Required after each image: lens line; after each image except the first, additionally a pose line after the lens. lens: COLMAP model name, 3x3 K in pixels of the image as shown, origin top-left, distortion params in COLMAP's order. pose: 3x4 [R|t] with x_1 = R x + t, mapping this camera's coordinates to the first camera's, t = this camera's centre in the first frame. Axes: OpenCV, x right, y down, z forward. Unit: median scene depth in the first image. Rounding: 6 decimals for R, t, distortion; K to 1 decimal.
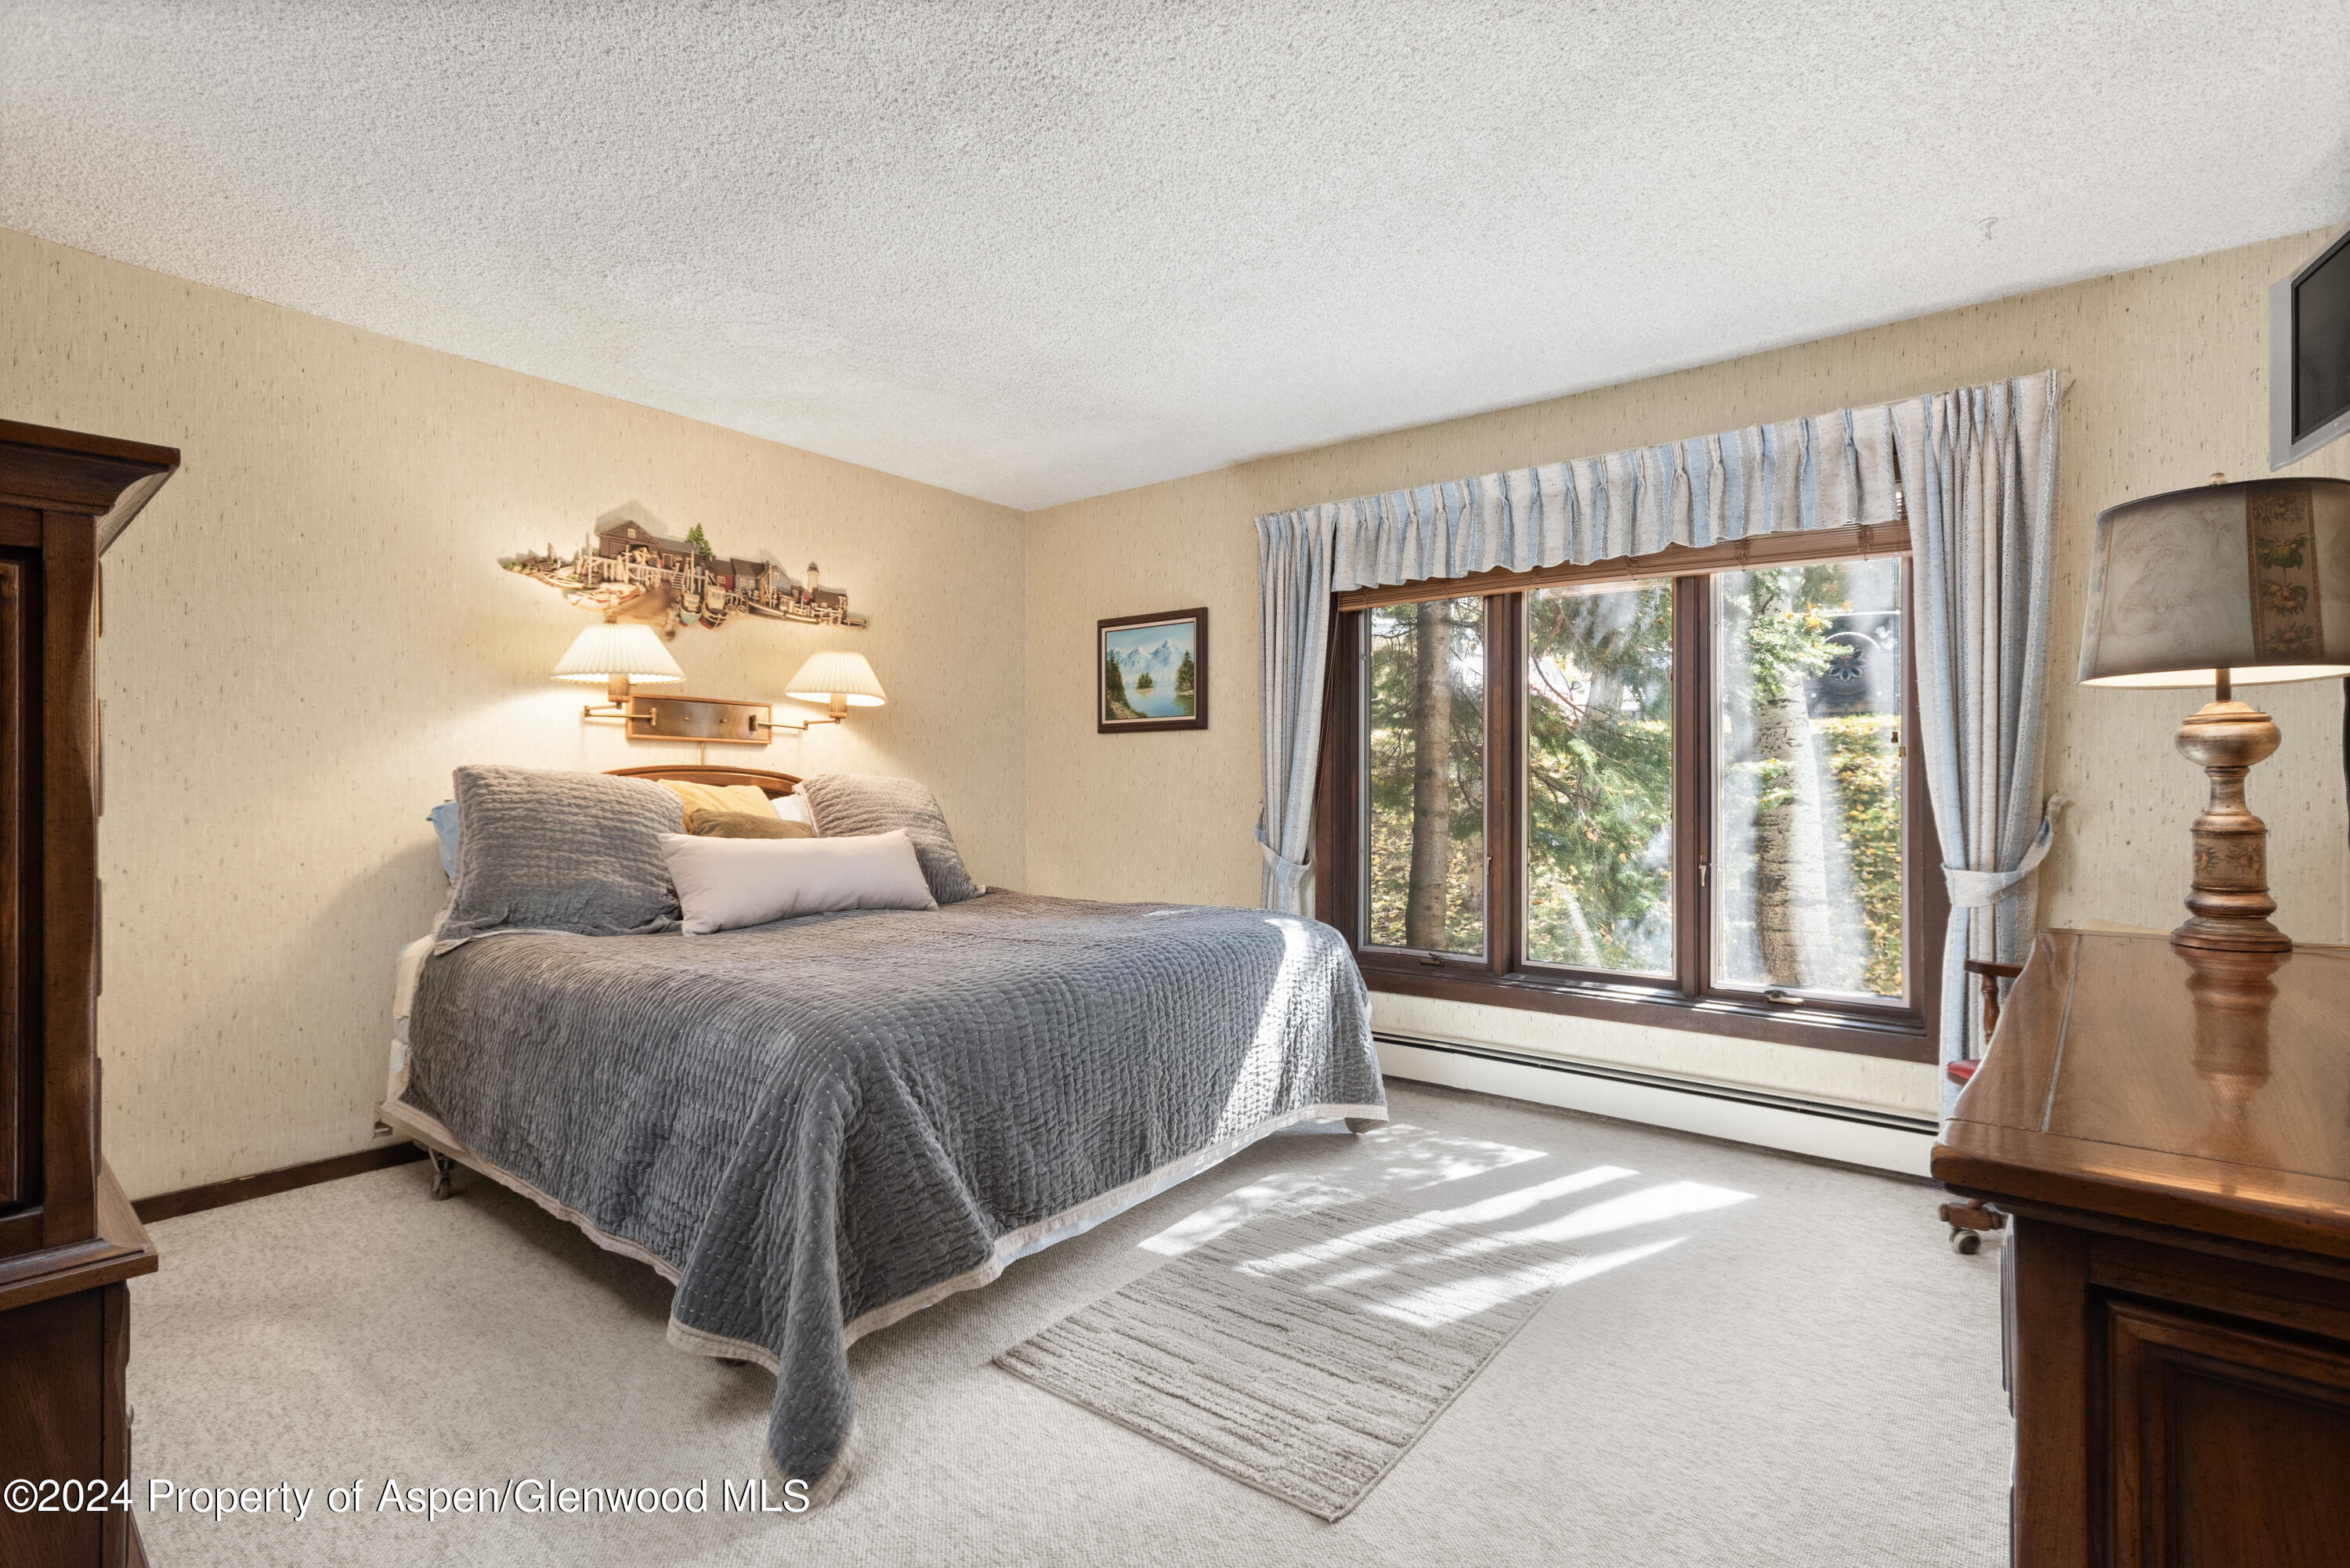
lens RADIAL K [[1089.2, 0, 1184.8], [0, 1089.2, 777.1], [0, 0, 1]] dist [0.011403, -0.000607]
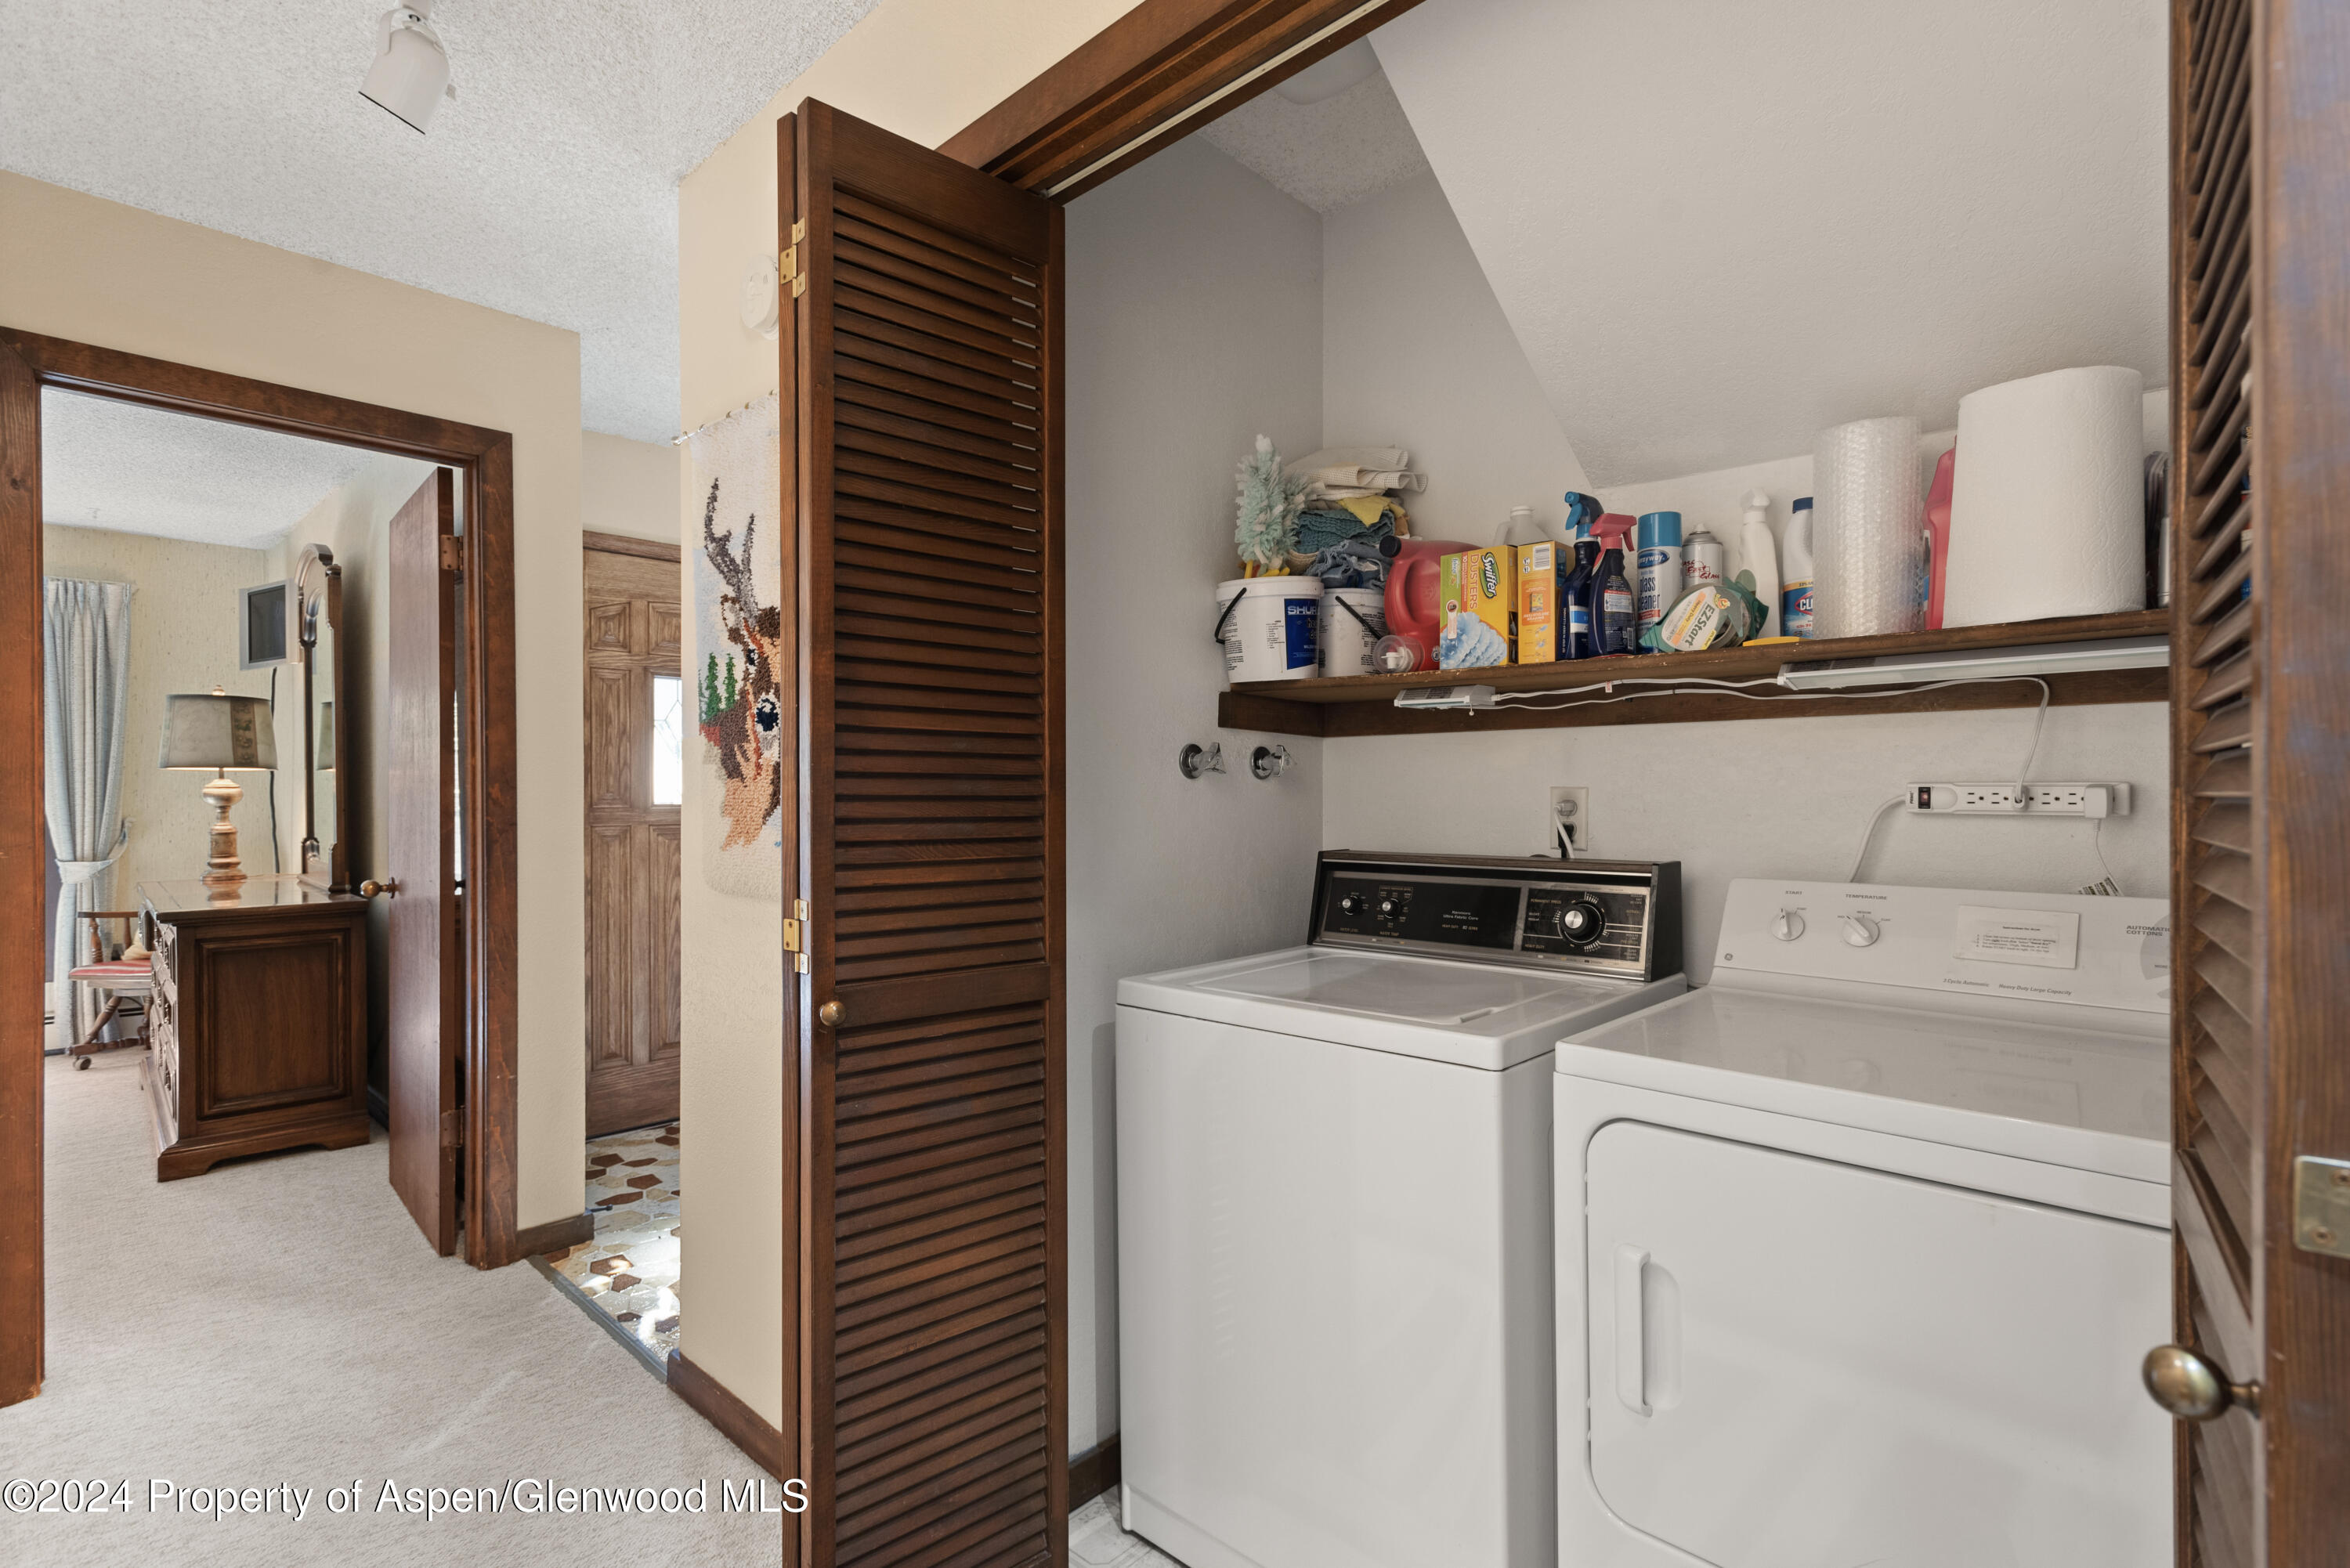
lens RADIAL K [[1089.2, 0, 1184.8], [0, 1089.2, 777.1], [0, 0, 1]] dist [0.011403, -0.000607]
pose [[0.080812, 0.001007, 0.996729, -1.291173], [-0.003555, 0.999993, -0.000722, -0.078025], [-0.996723, -0.003485, 0.080815, -1.307223]]
